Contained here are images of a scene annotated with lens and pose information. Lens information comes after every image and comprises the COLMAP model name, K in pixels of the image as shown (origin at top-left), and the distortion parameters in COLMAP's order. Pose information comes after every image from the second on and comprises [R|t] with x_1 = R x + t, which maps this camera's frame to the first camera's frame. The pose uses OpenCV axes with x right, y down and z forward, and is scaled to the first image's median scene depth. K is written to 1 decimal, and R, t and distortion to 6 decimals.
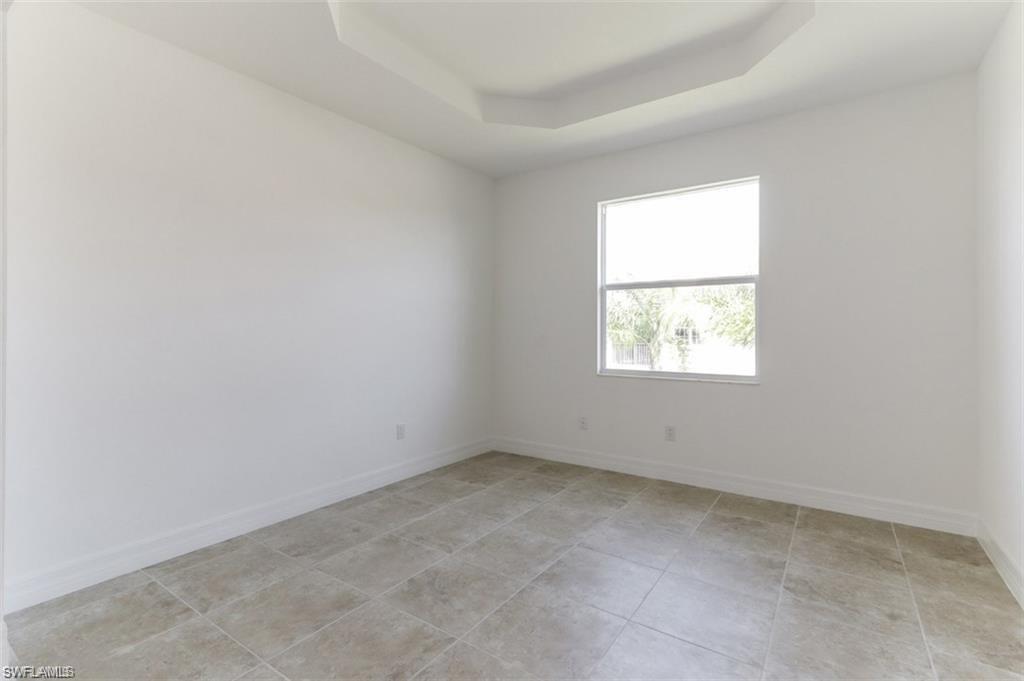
lens RADIAL K [[454.9, 0, 558.7], [0, 454.9, 337.5], [0, 0, 1]] dist [0.000571, 0.000139]
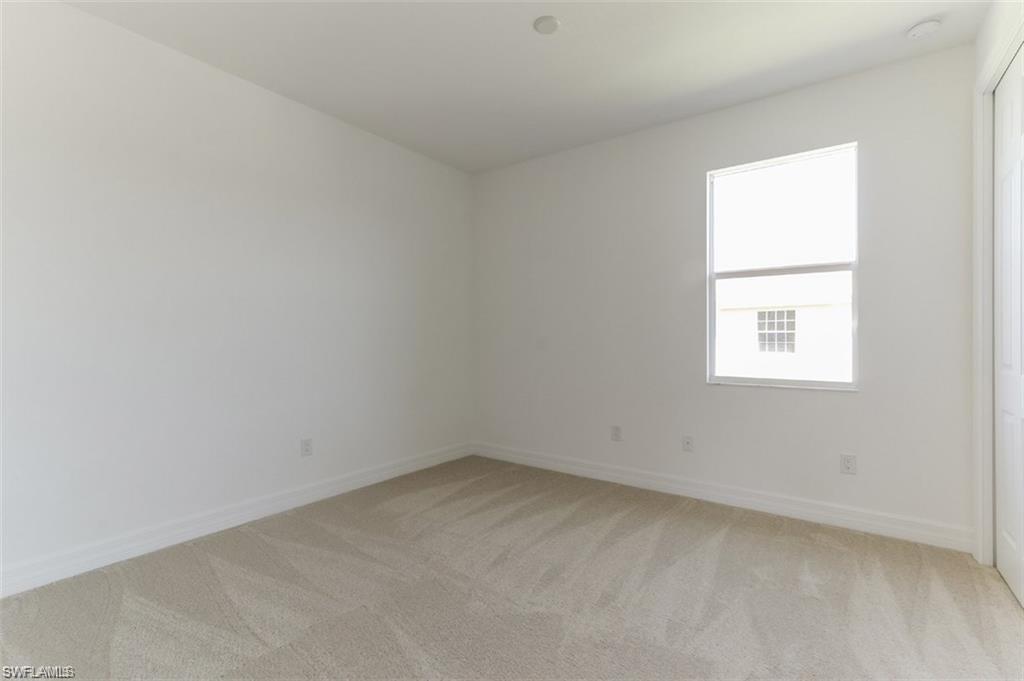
lens RADIAL K [[470.7, 0, 511.3], [0, 470.7, 326.6], [0, 0, 1]] dist [0.039267, 0.000020]
pose [[0.999238, -0.006873, -0.038433, -0.221100], [0.006084, 0.999769, -0.020619, -0.004423], [0.038566, 0.020369, 0.999048, 0.136046]]
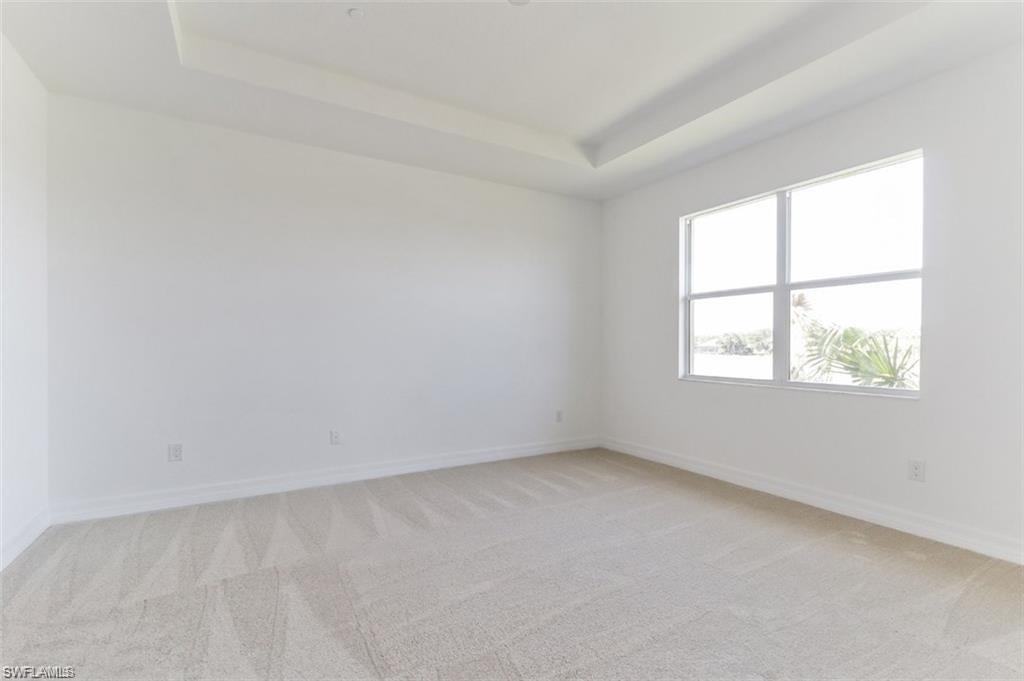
lens RADIAL K [[468.5, 0, 512.0], [0, 468.5, 340.5], [0, 0, 1]] dist [0.001737, 0.000342]
pose [[0.890837, -0.010997, -0.454189, 0.219477], [0.006129, 0.999907, -0.012187, 0.000899], [0.454281, 0.008073, 0.890822, -0.141326]]
